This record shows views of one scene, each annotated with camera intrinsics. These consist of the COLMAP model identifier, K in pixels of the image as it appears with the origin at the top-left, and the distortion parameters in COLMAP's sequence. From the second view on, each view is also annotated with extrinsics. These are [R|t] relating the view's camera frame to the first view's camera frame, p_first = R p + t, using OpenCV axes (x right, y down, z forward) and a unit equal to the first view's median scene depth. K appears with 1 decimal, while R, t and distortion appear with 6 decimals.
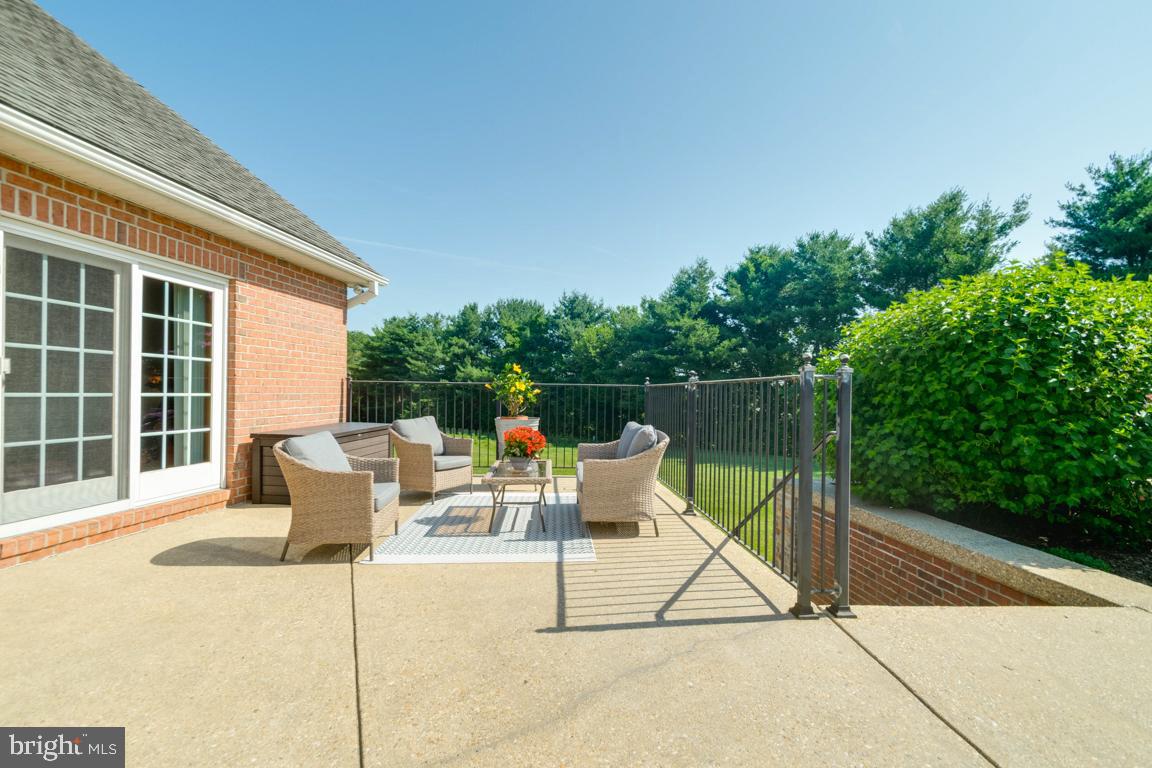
lens RADIAL K [[501.8, 0, 566.1], [0, 501.8, 399.9], [0, 0, 1]] dist [-0.008523, -0.001668]
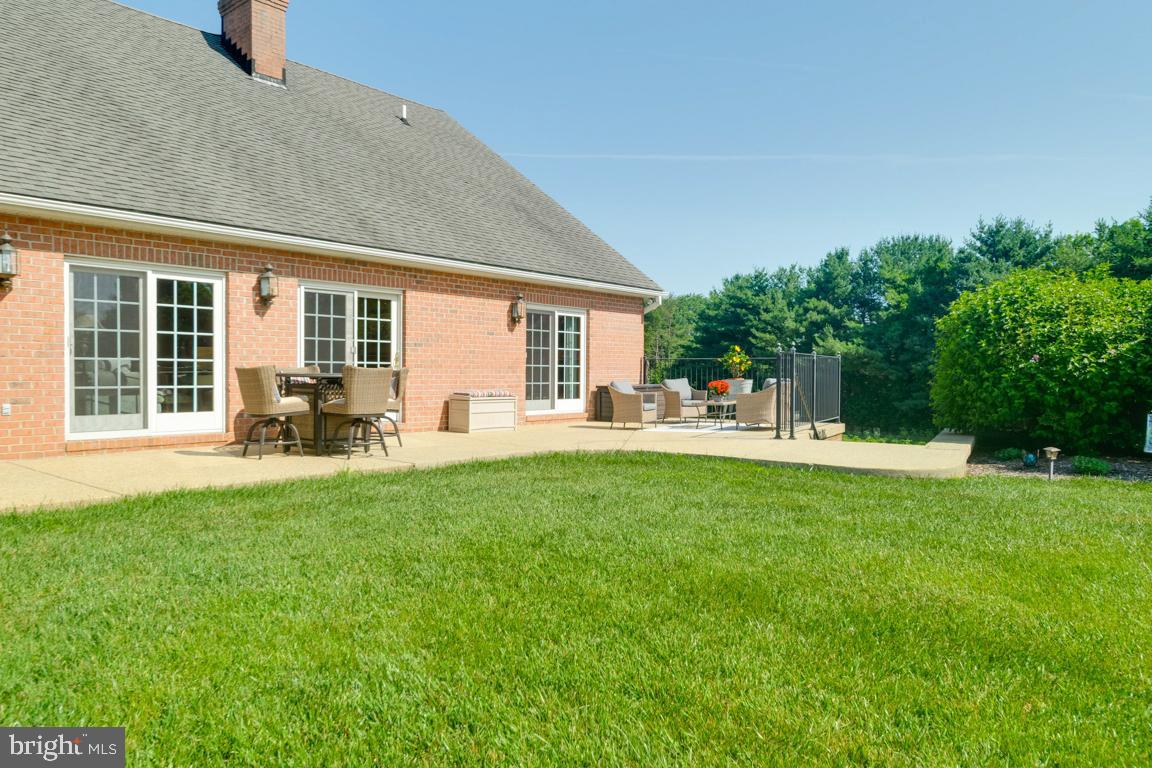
lens RADIAL K [[809.5, 0, 575.1], [0, 809.5, 382.4], [0, 0, 1]] dist [0.003349, 0.000476]
pose [[0.852559, -0.007253, -0.522580, 0.101684], [0.001283, 0.999930, -0.011785, 0.009423], [0.522629, 0.009377, 0.852509, -0.185567]]
